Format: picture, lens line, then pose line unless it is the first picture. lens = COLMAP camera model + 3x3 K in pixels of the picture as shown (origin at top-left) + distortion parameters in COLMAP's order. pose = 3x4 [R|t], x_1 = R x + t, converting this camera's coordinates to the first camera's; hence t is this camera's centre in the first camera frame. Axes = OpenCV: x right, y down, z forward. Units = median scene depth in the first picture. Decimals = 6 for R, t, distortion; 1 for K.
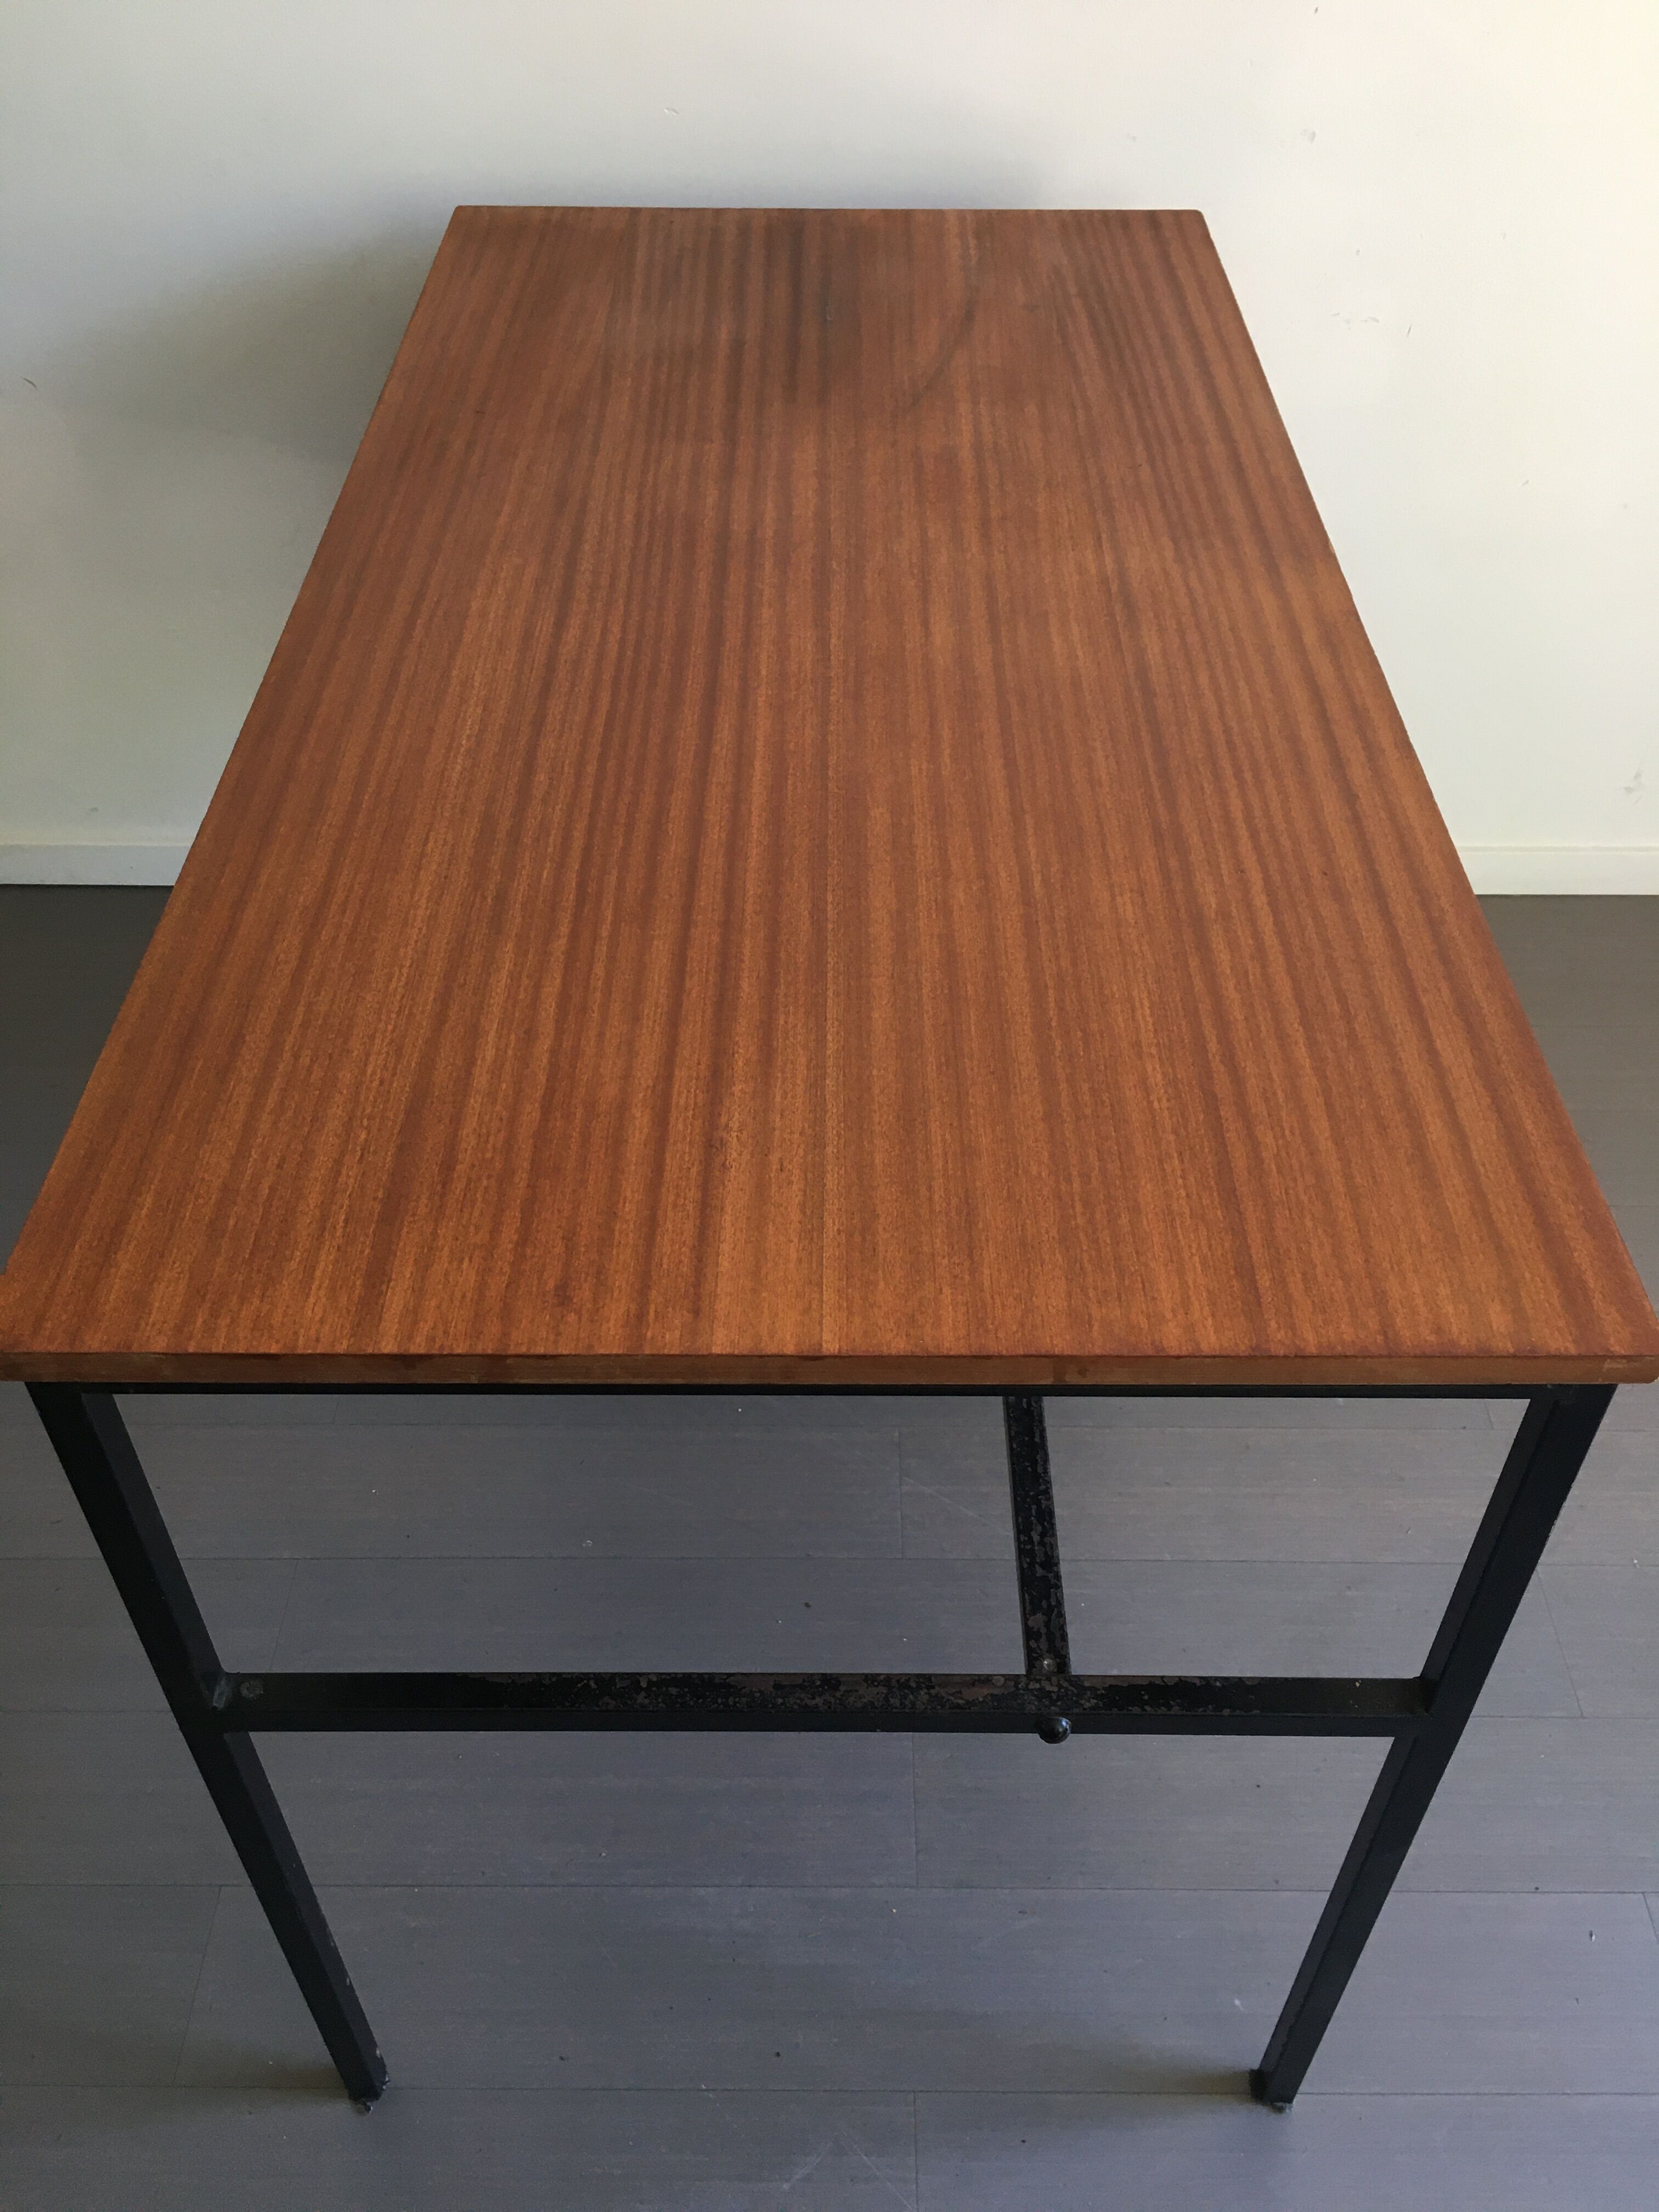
lens RADIAL K [[1896.6, 0, 835.5], [0, 1896.6, 1112.5], [0, 0, 1]] dist [0.075108, -0.106263]
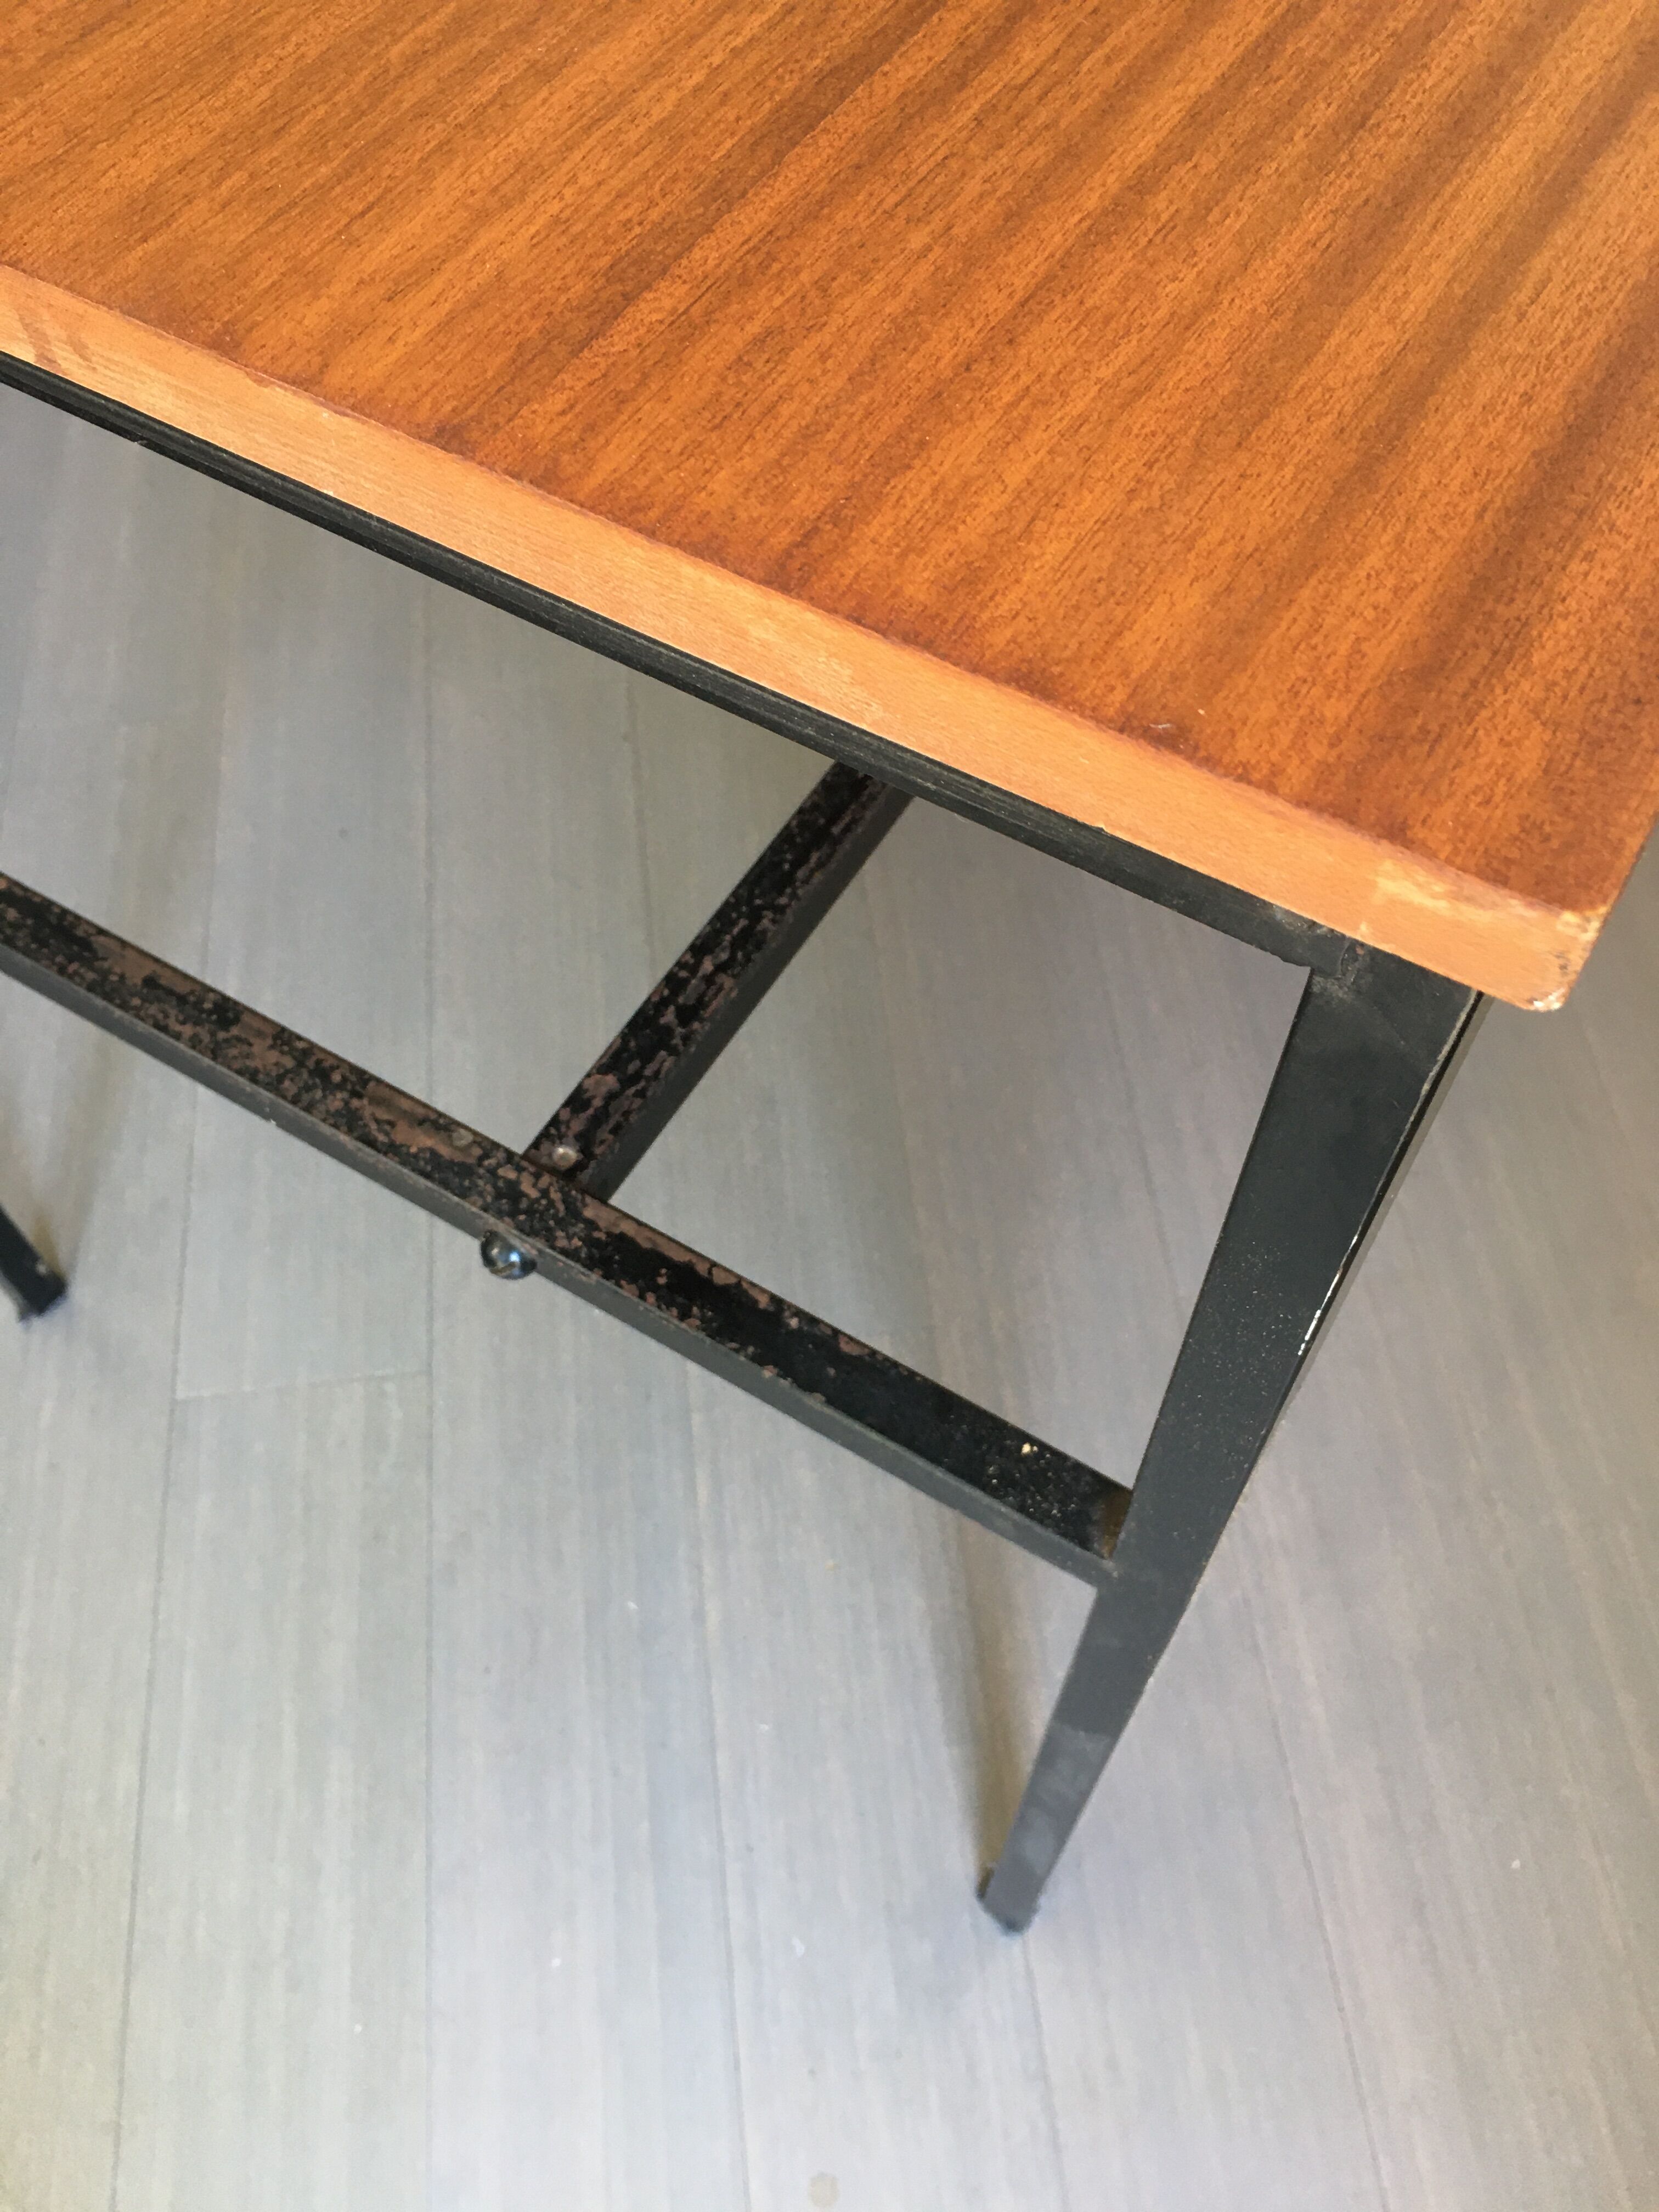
lens RADIAL K [[1896.6, 0, 835.5], [0, 1896.6, 1112.5], [0, 0, 1]] dist [0.075108, -0.106263]
pose [[0.858691, 0.433484, -0.273387, 0.330018], [-0.345193, 0.883500, 0.316654, 0.076949], [0.378802, -0.177537, 0.908289, 0.537722]]
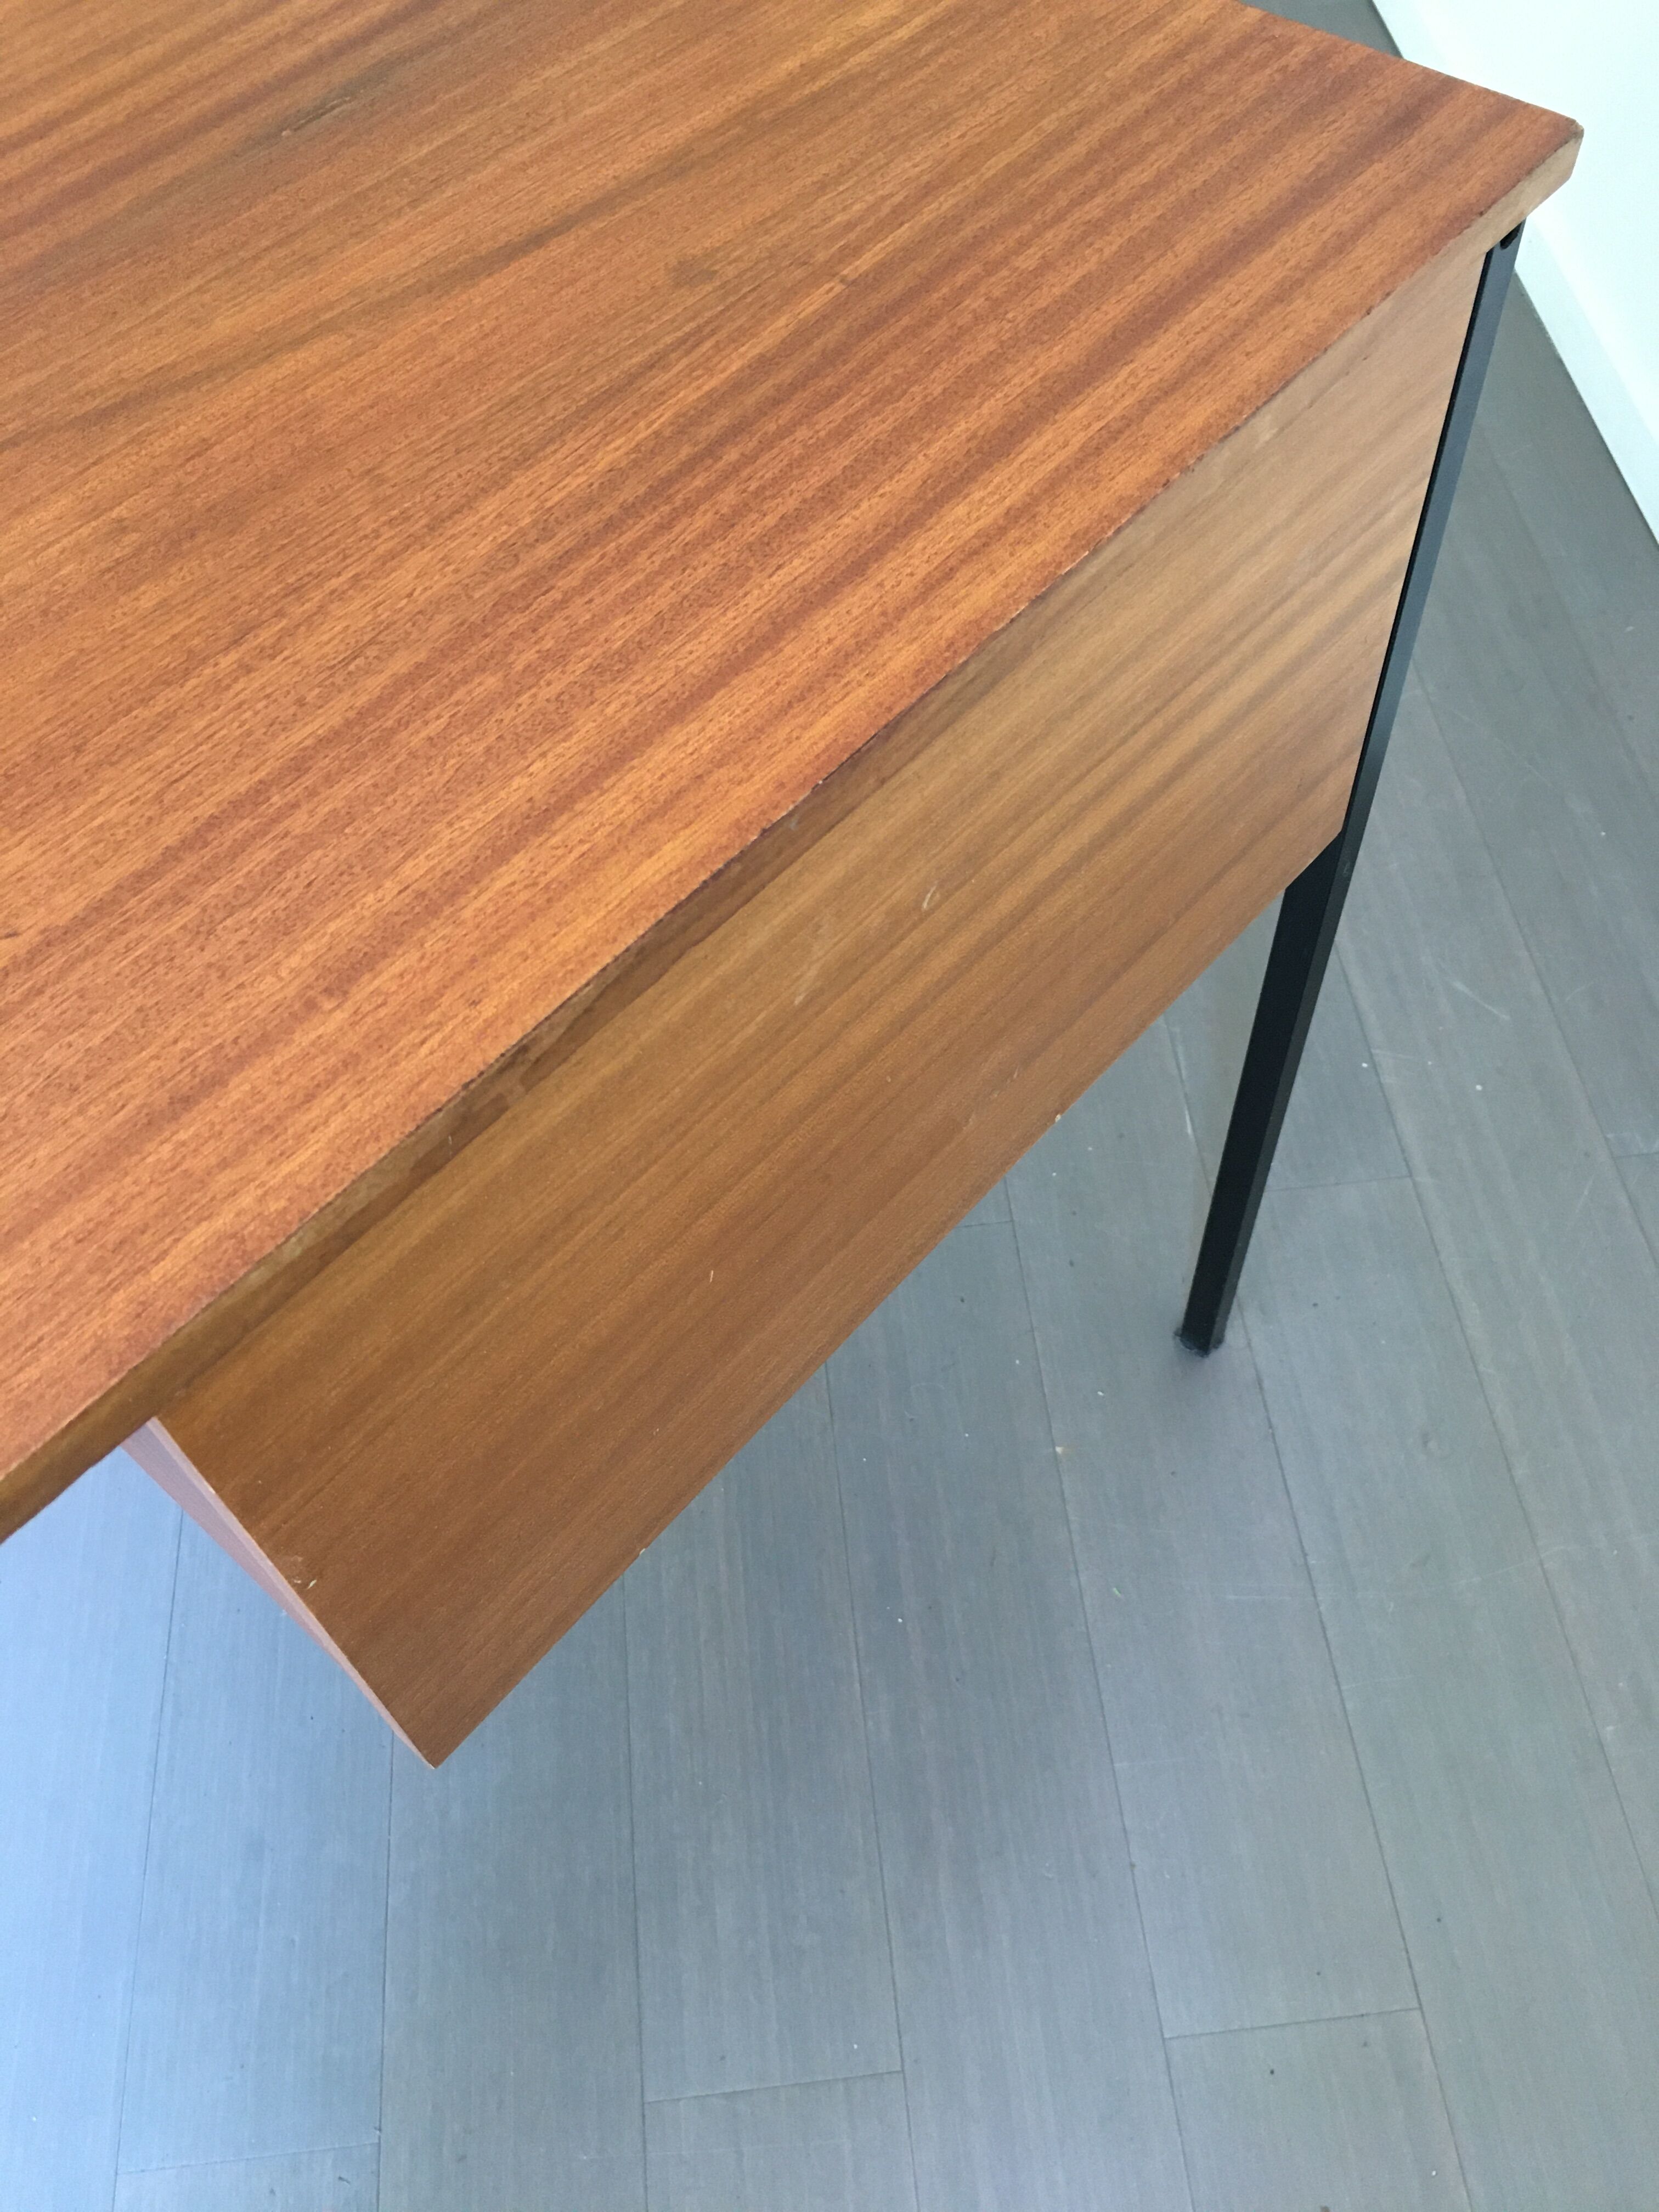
lens RADIAL K [[1896.6, 0, 835.5], [0, 1896.6, 1112.5], [0, 0, 1]] dist [0.075108, -0.106263]
pose [[0.755574, 0.520387, -0.397876, 0.569718], [-0.413830, 0.850025, 0.325887, -0.660903], [0.507792, -0.081579, 0.857608, 1.086419]]
